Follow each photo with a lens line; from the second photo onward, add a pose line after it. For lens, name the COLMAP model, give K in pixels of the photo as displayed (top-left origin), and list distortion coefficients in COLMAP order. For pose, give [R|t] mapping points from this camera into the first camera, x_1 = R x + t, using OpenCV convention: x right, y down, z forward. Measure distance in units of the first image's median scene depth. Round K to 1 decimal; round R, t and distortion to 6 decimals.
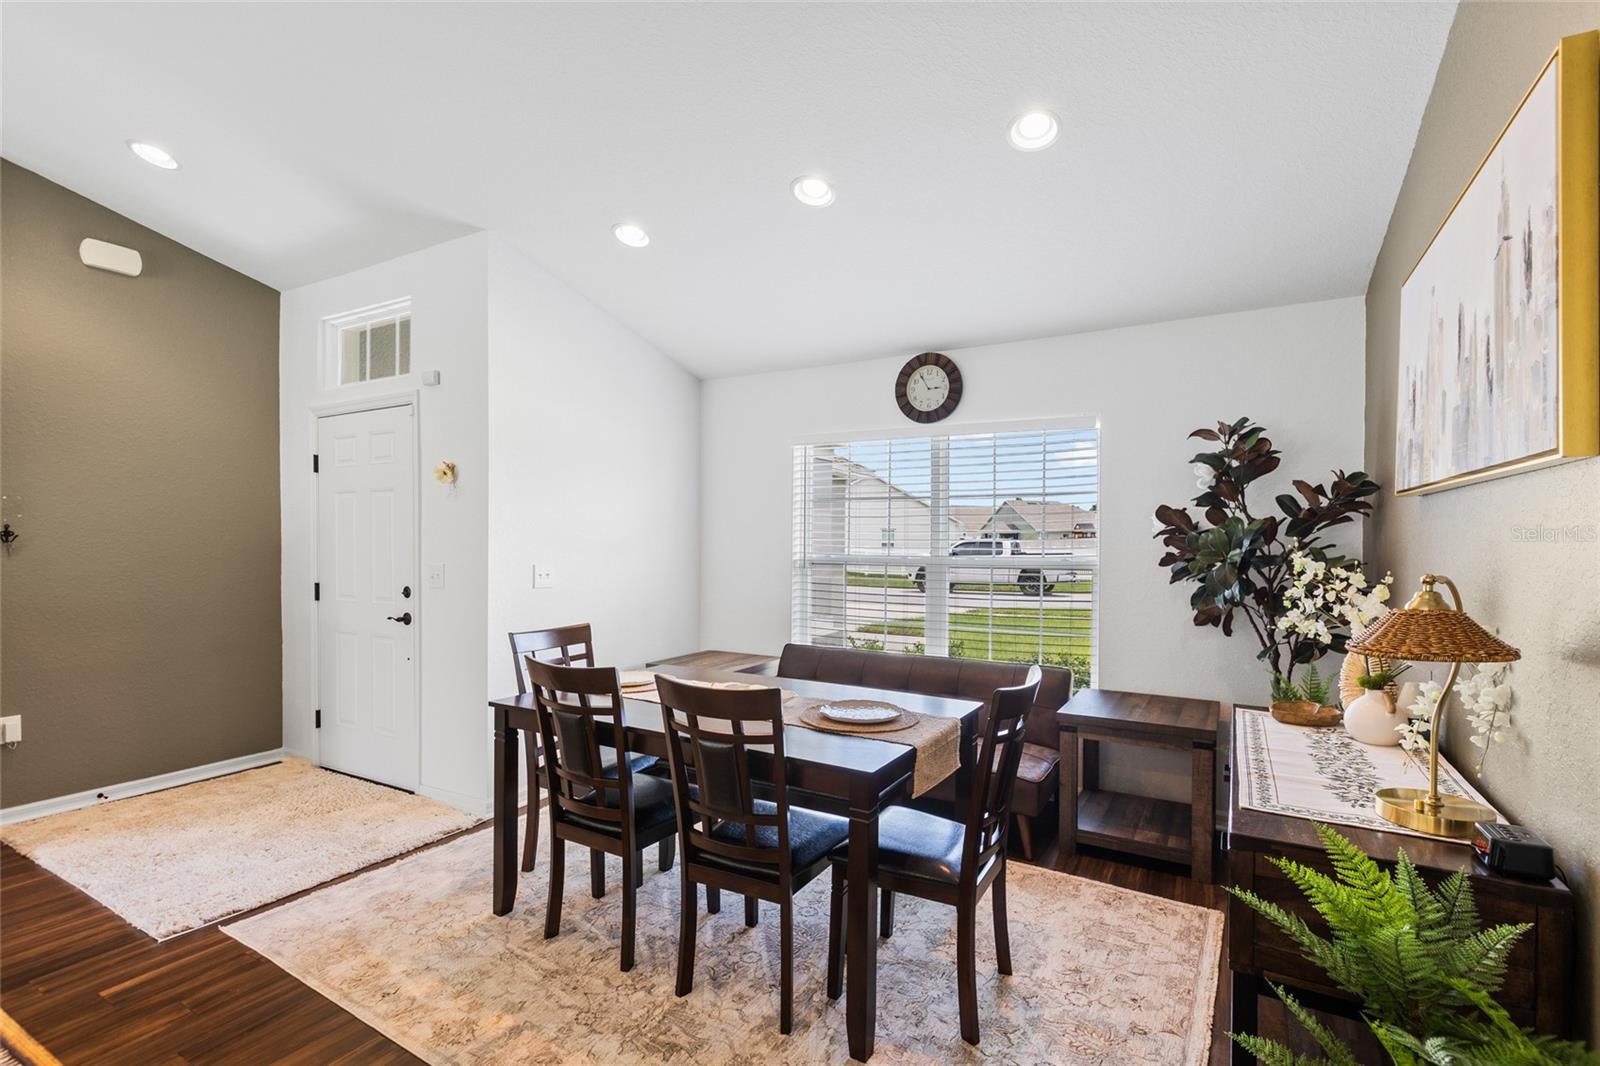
lens RADIAL K [[733.5, 0, 822.3], [0, 733.5, 544.2], [0, 0, 1]] dist [0.001439, 0.000236]
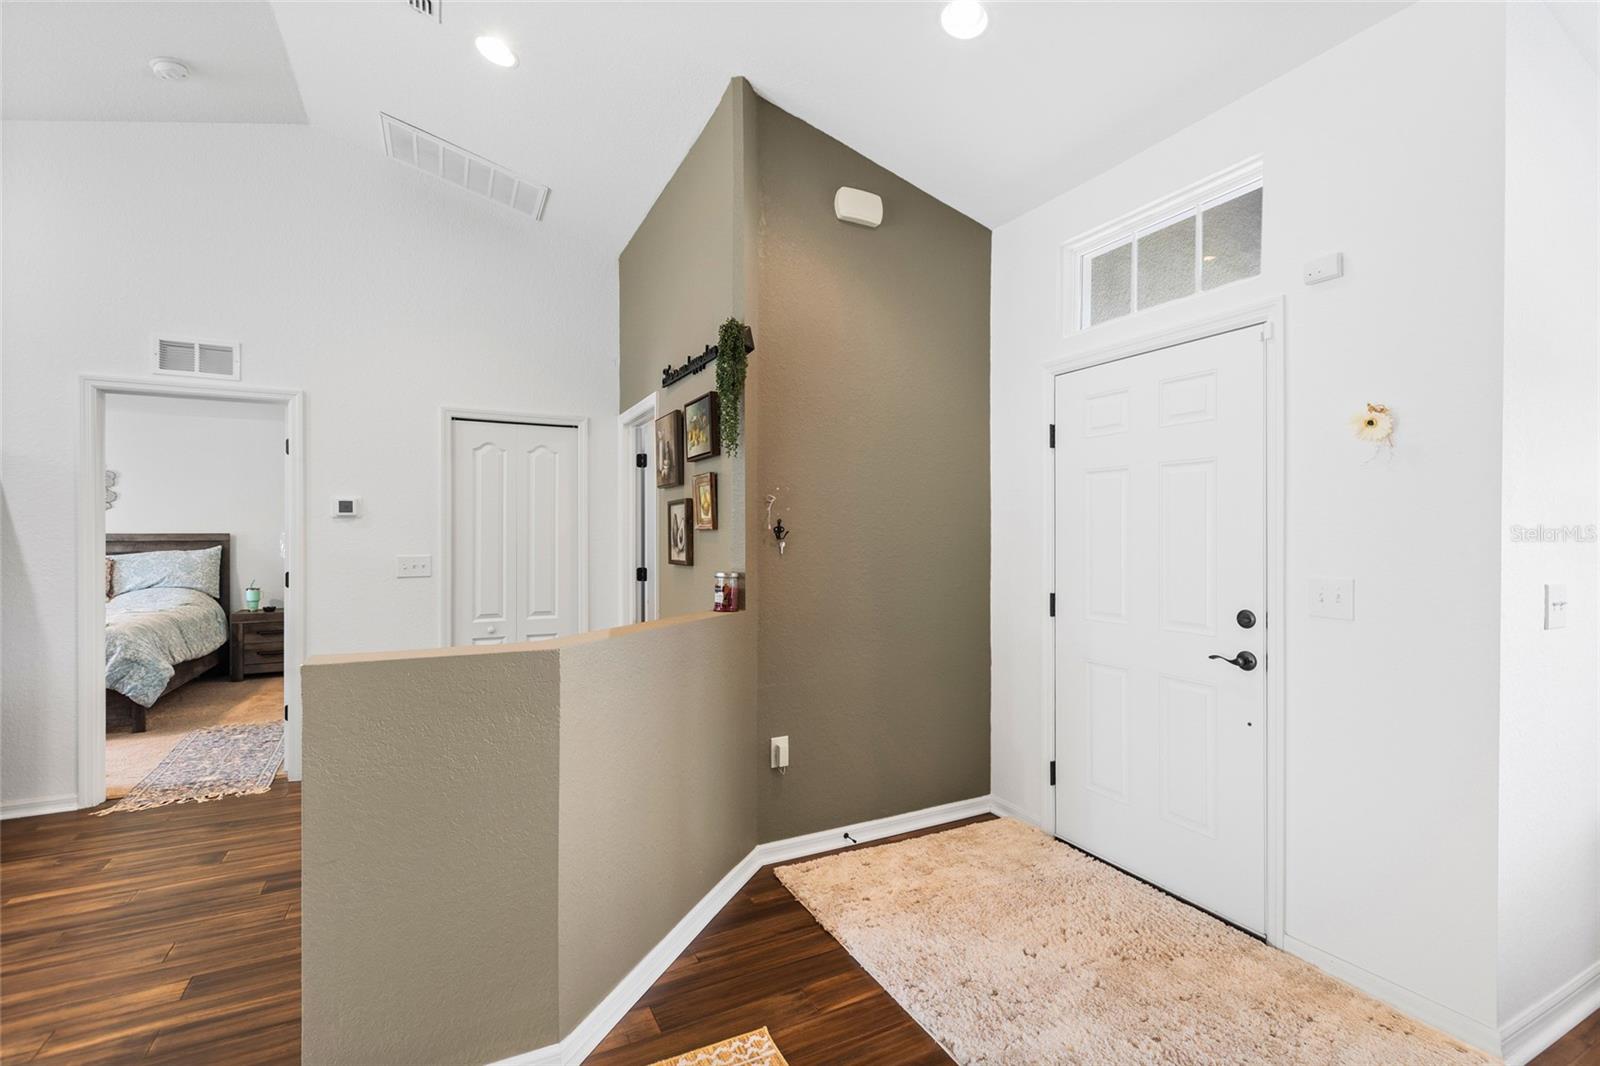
lens RADIAL K [[710.0, 0, 800.0], [0, 710.0, 533.0], [0, 0, 1]] dist [-0.000456, -0.000037]
pose [[0.827743, -0.001231, -0.561106, -0.335425], [-0.005352, 0.999935, -0.010088, -0.000764], [0.561082, 0.011353, 0.827682, 0.167446]]
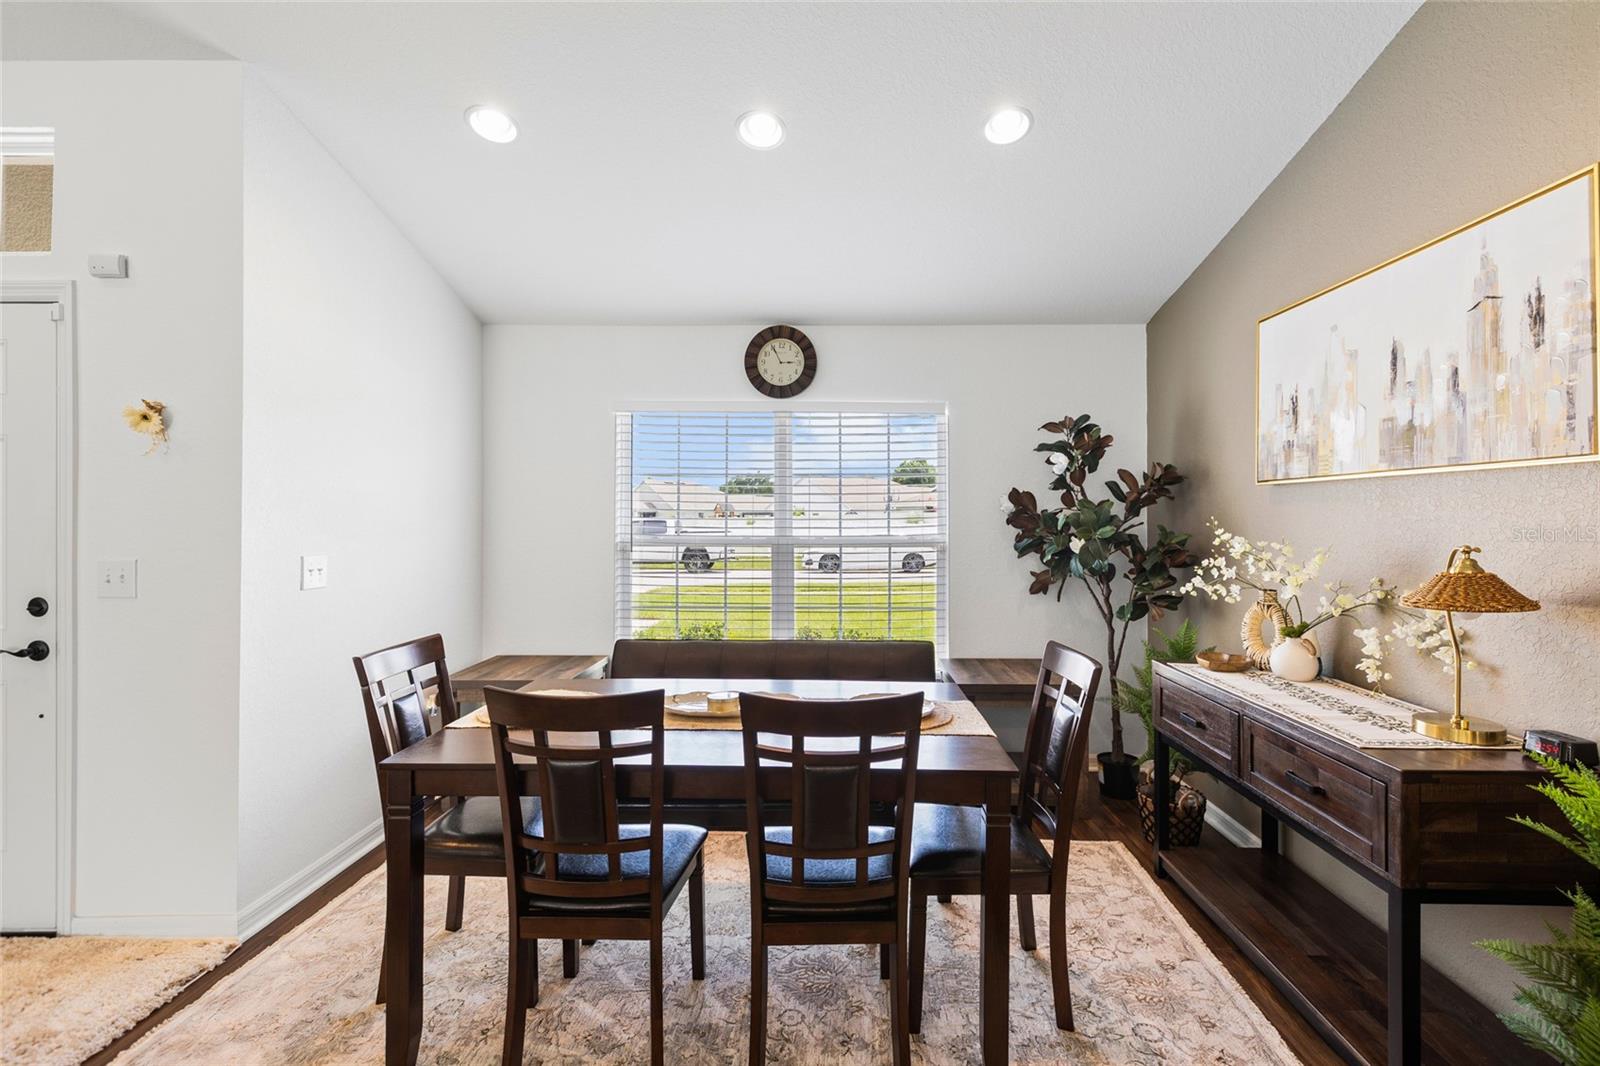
lens RADIAL K [[725.2, 0, 813.3], [0, 725.2, 516.2], [0, 0, 1]] dist [0.014707, -0.000225]
pose [[0.884481, 0.001975, 0.466573, -0.310397], [0.002178, 0.999963, -0.008361, -0.000986], [-0.466572, 0.008412, 0.884443, 0.156218]]
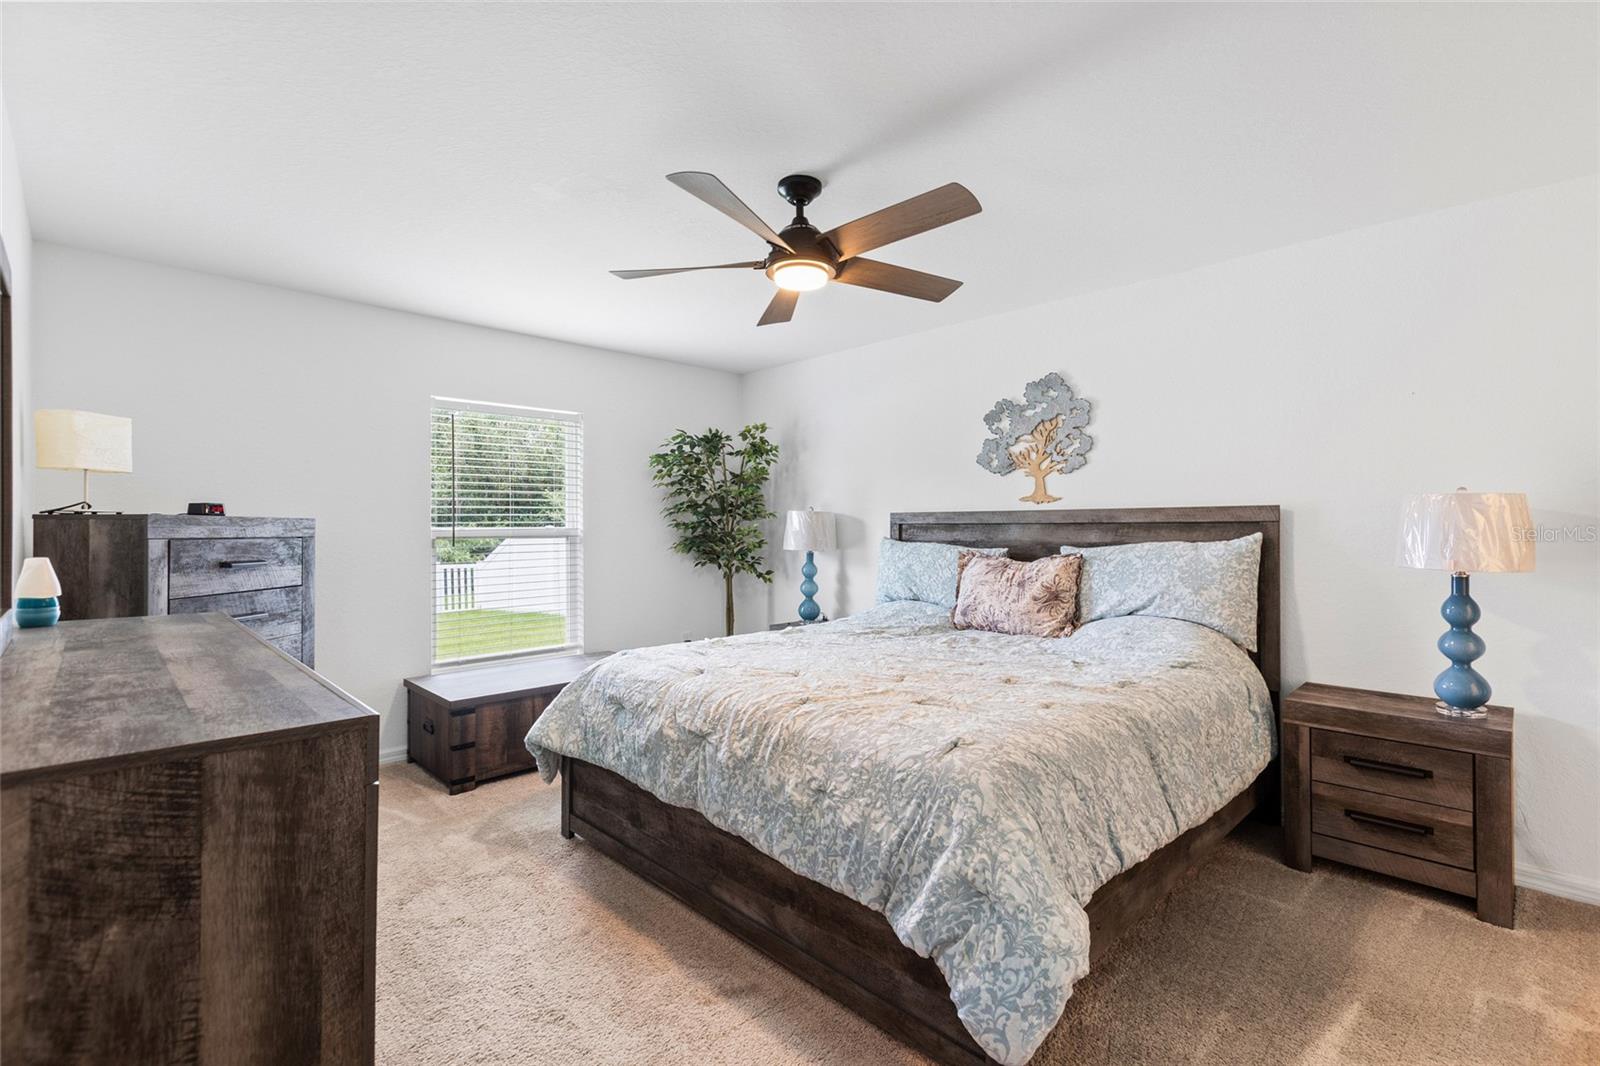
lens RADIAL K [[737.7, 0, 816.8], [0, 737.7, 530.9], [0, 0, 1]] dist [0.008037, -0.000169]
pose [[-0.267037, 0.001116, -0.963686, -1.121412], [-0.009832, 0.999944, 0.003883, 0.012472], [0.963636, 0.010512, -0.267011, 0.415235]]
